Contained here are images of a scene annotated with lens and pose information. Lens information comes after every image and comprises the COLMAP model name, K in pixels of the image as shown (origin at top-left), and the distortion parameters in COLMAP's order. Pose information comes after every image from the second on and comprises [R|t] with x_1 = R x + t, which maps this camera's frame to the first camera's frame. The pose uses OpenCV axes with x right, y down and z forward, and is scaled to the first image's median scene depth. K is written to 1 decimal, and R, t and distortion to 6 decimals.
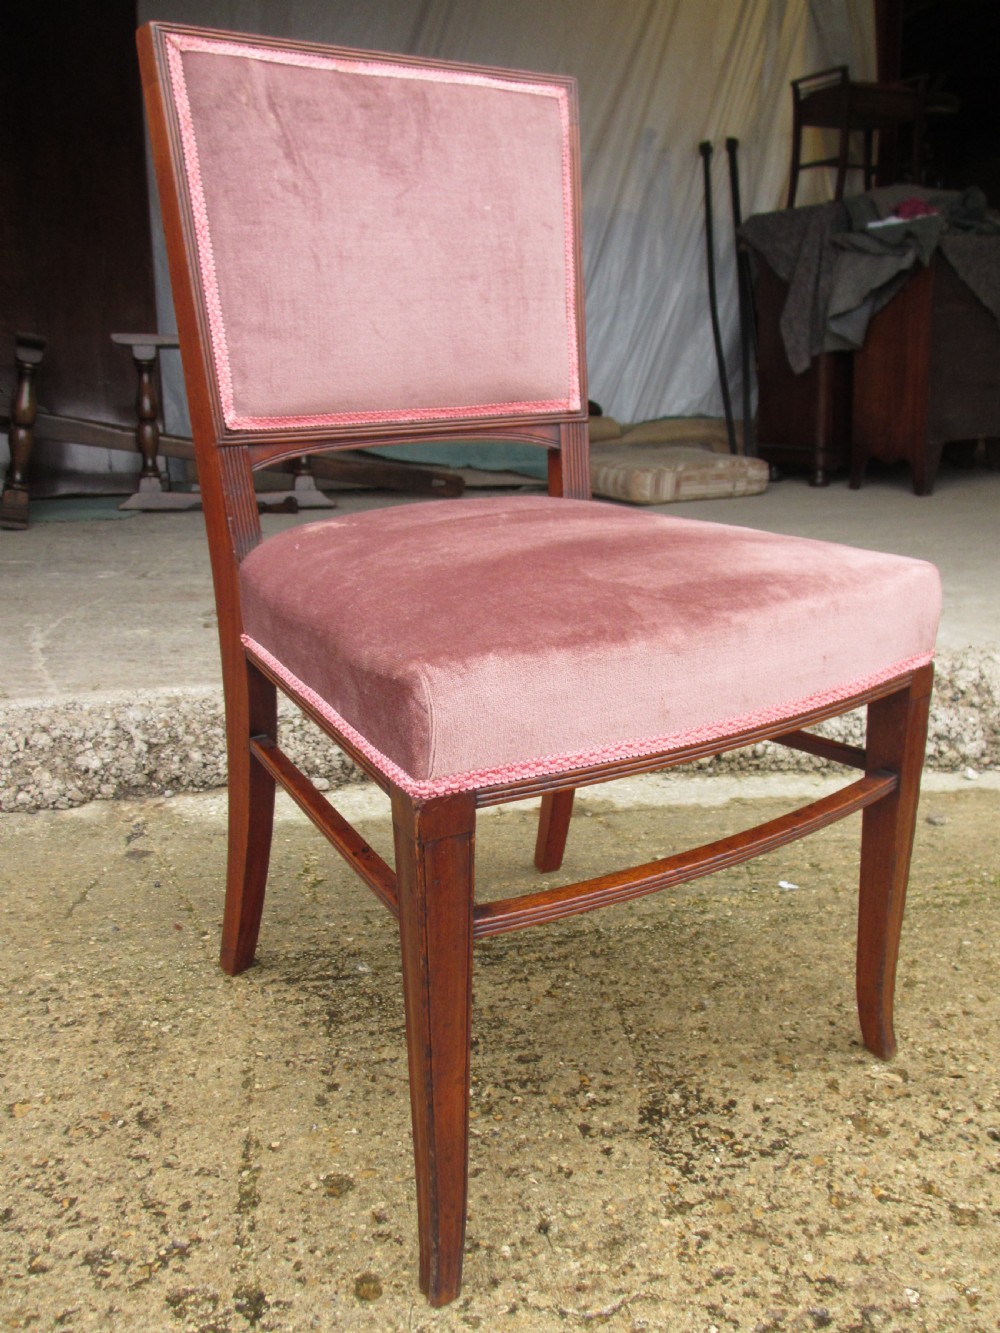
lens RADIAL K [[1134.4, 0, 485.5], [0, 1134.4, 659.7], [0, 0, 1]] dist [-0.024618, 0.001143]
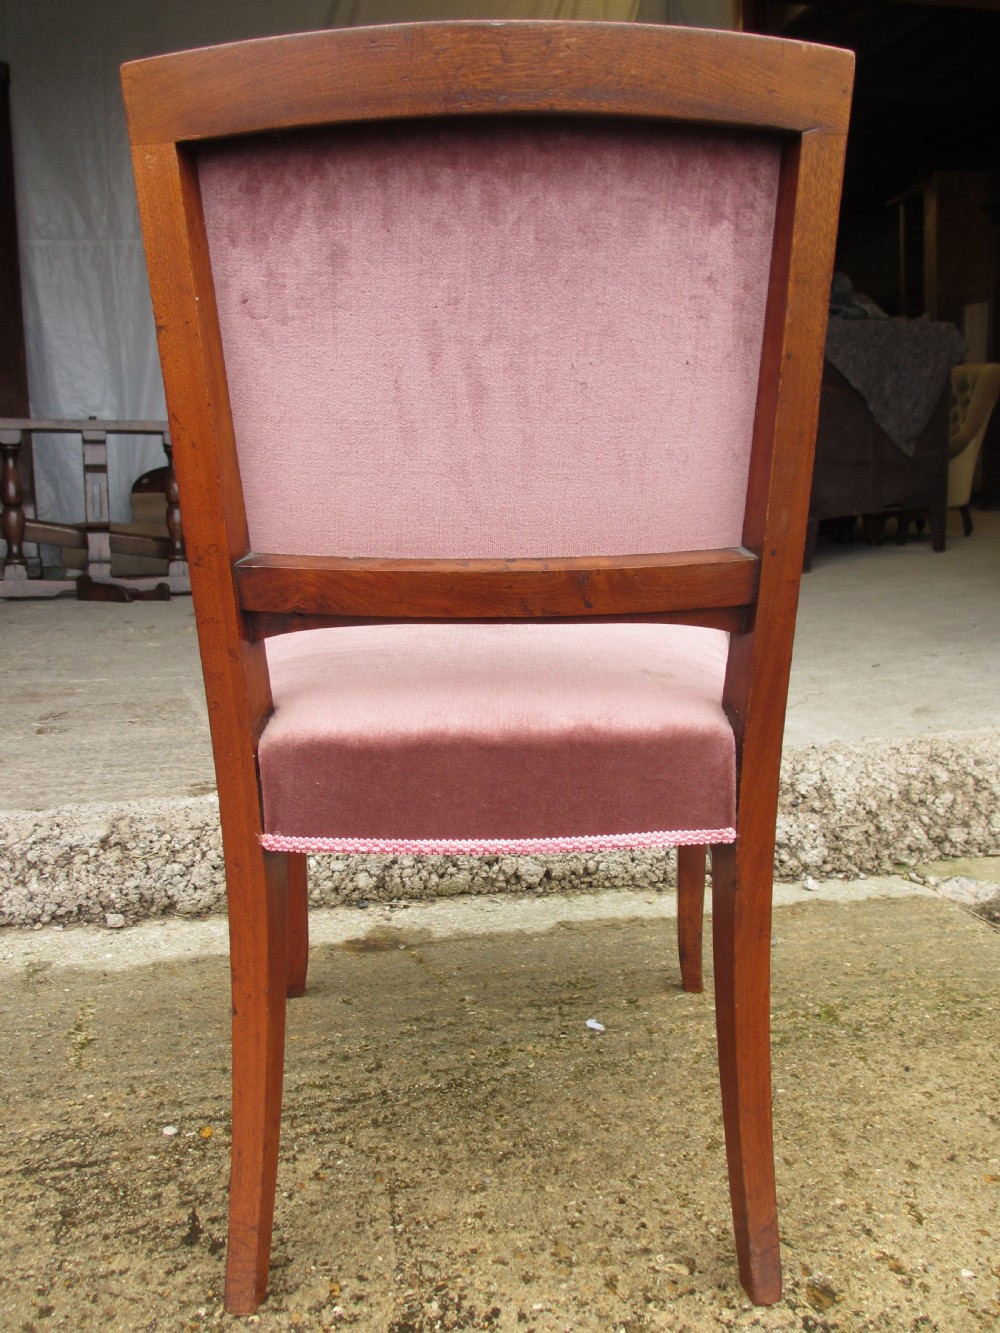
lens RADIAL K [[1135.9, 0, 482.5], [0, 1135.9, 665.1], [0, 0, 1]] dist [-0.030340, 0.006220]
pose [[0.997441, -0.018997, 0.068922, 0.142104], [0.022838, 0.998204, -0.055379, -0.060944], [-0.067746, 0.056812, 0.996084, 0.080557]]
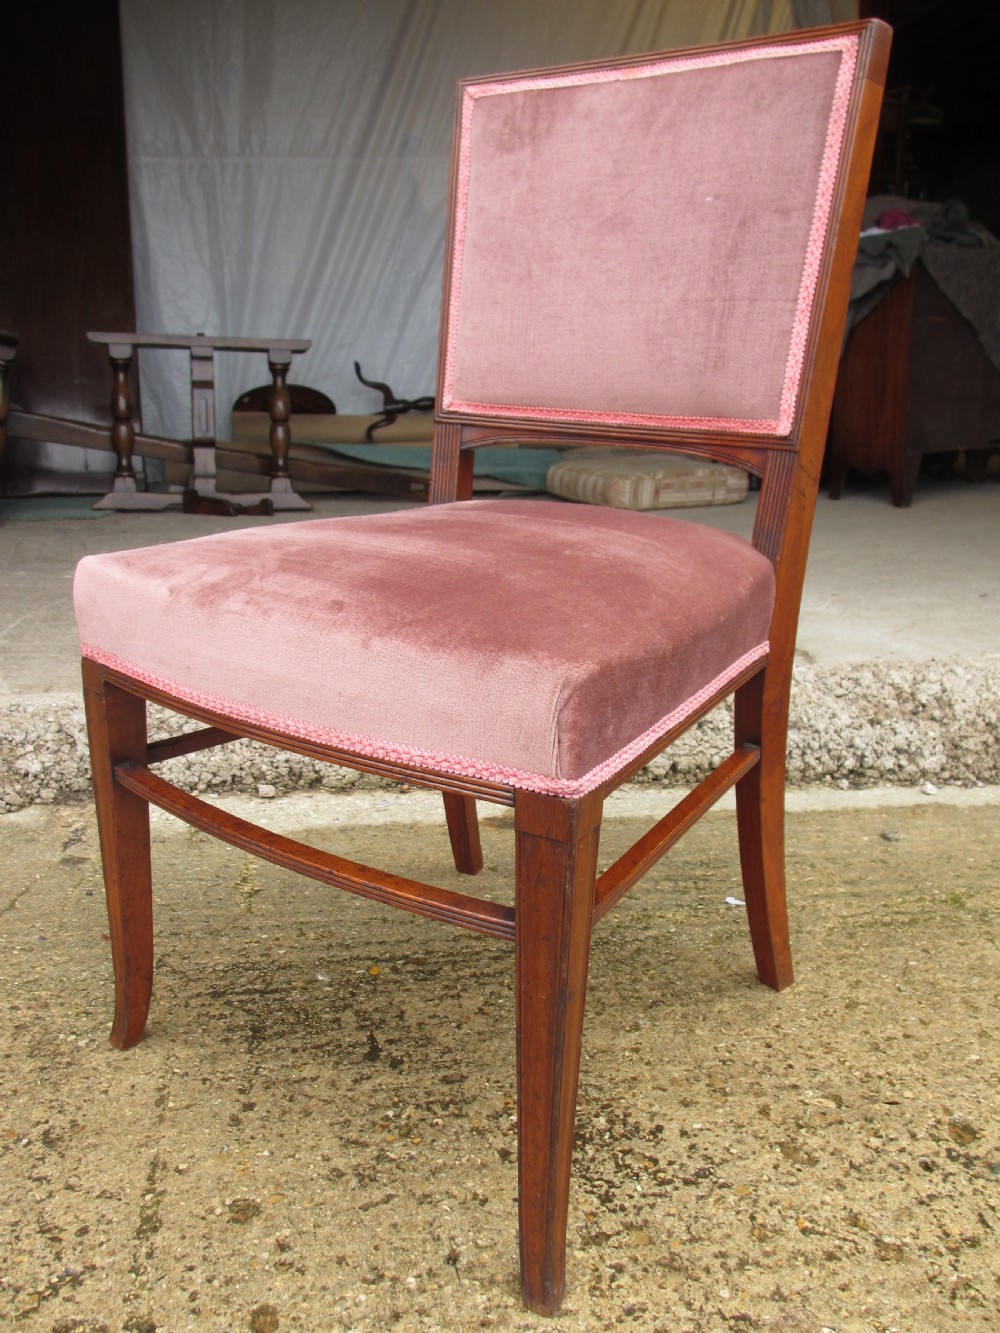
lens RADIAL K [[1134.4, 0, 485.5], [0, 1134.4, 659.7], [0, 0, 1]] dist [-0.024618, 0.001143]
pose [[0.999852, 0.013950, 0.010058, 0.049230], [-0.013900, 0.999891, -0.005033, -0.002064], [-0.010127, 0.004893, 0.999937, 0.027992]]
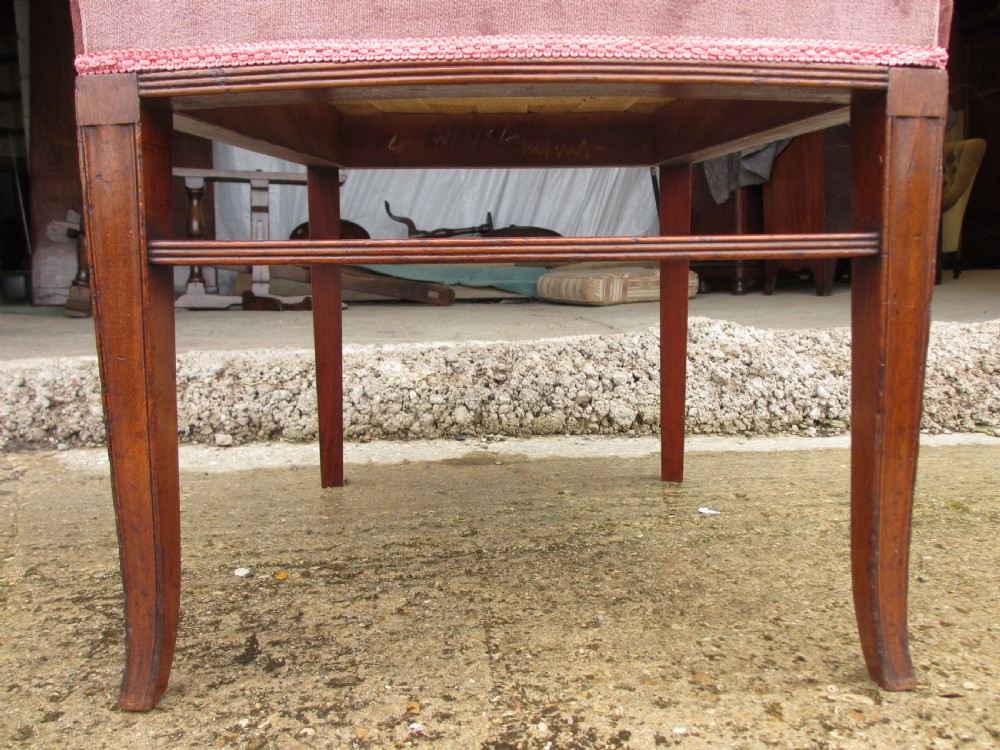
lens RADIAL K [[847.9, 0, 496.8], [0, 847.9, 370.1], [0, 0, 1]] dist [-0.042900, 0.015571]
pose [[0.999988, -0.004706, 0.001465, 0.130106], [0.004853, 0.992003, -0.126119, 0.218151], [-0.000859, 0.126124, 0.992014, 0.434274]]
